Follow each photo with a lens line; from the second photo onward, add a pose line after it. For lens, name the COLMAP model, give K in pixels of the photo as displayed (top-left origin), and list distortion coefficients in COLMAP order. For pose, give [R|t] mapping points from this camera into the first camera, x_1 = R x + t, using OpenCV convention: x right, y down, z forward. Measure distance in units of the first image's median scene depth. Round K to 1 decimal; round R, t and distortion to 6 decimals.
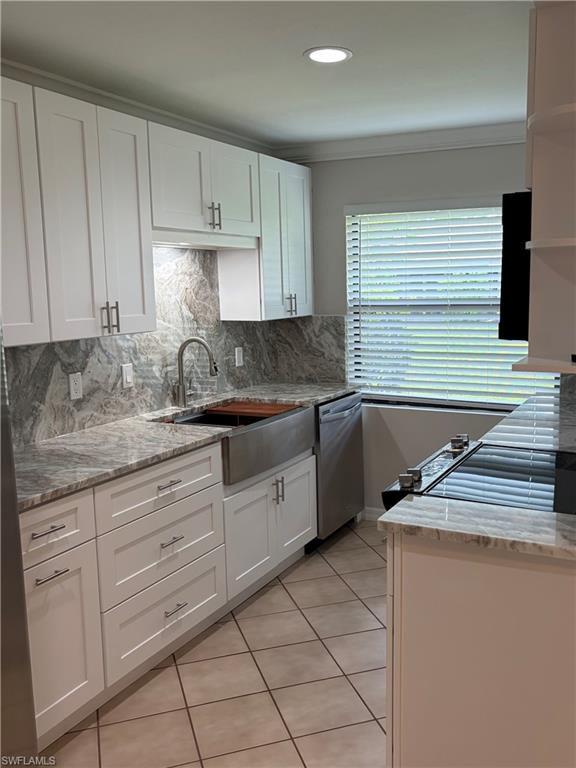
lens RADIAL K [[578.3, 0, 286.2], [0, 578.3, 386.8], [0, 0, 1]] dist [0.044747, -0.054953]
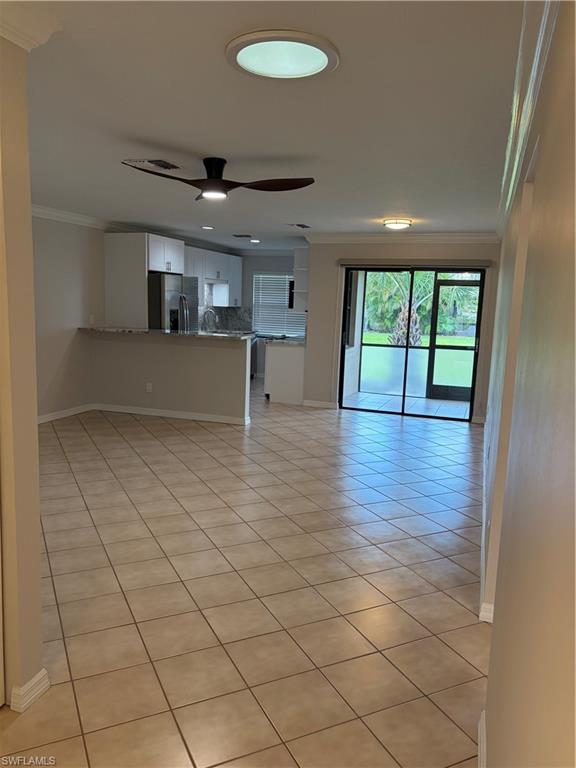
lens RADIAL K [[578.3, 0, 286.2], [0, 578.3, 386.8], [0, 0, 1]] dist [0.044747, -0.054953]
pose [[0.965172, 0.015270, 0.261171, -0.508027], [-0.010317, 0.999740, -0.020327, 0.349392], [-0.261413, 0.016925, 0.965079, -1.930505]]
